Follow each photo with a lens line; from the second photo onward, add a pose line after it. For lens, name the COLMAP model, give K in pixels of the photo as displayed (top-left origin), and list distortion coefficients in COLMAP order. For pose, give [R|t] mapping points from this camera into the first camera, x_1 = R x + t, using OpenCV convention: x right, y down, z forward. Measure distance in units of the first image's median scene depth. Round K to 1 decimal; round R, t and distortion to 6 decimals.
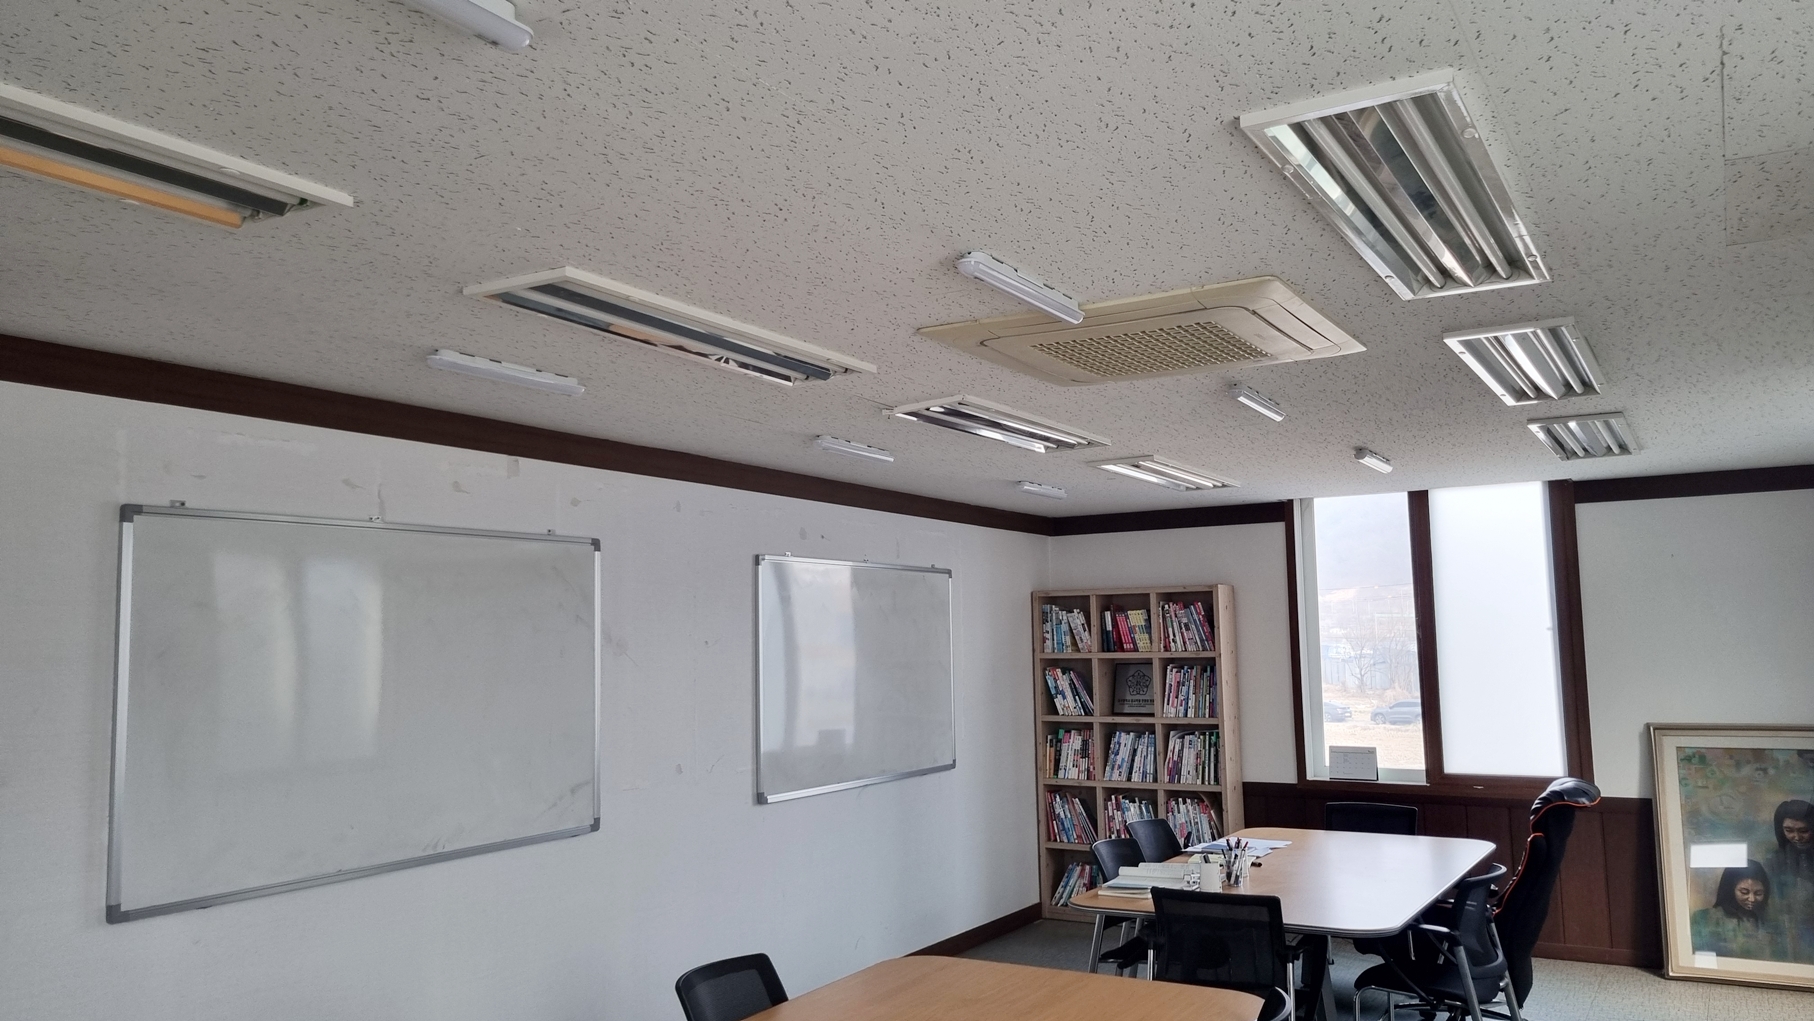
lens RADIAL K [[1376.6, 0, 912.5], [0, 1376.6, 513.6], [0, 0, 1]] dist [0.052928, -0.008683]
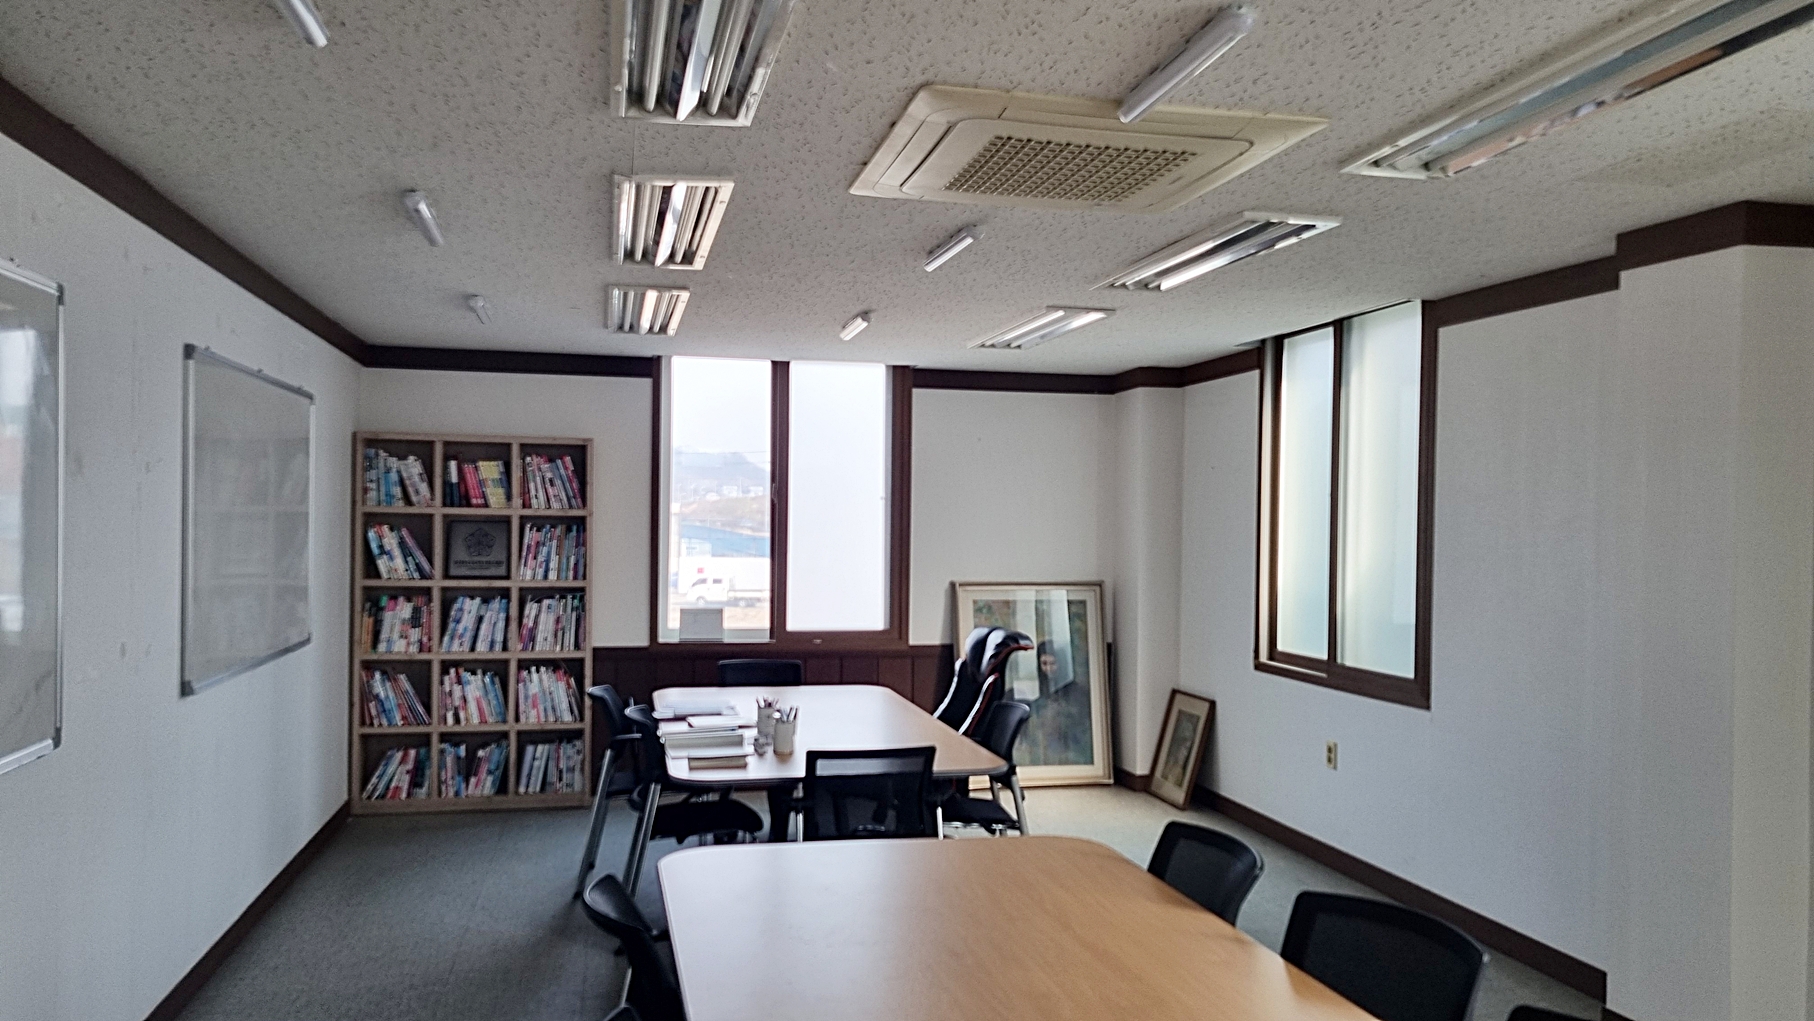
lens RADIAL K [[1376.6, 0, 912.1], [0, 1376.6, 518.2], [0, 0, 1]] dist [0.052928, -0.008683]
pose [[0.721024, 0.029942, 0.692263, -0.260201], [-0.094145, 0.994035, 0.055062, 0.032471], [-0.686484, -0.104874, 0.719542, 0.172908]]
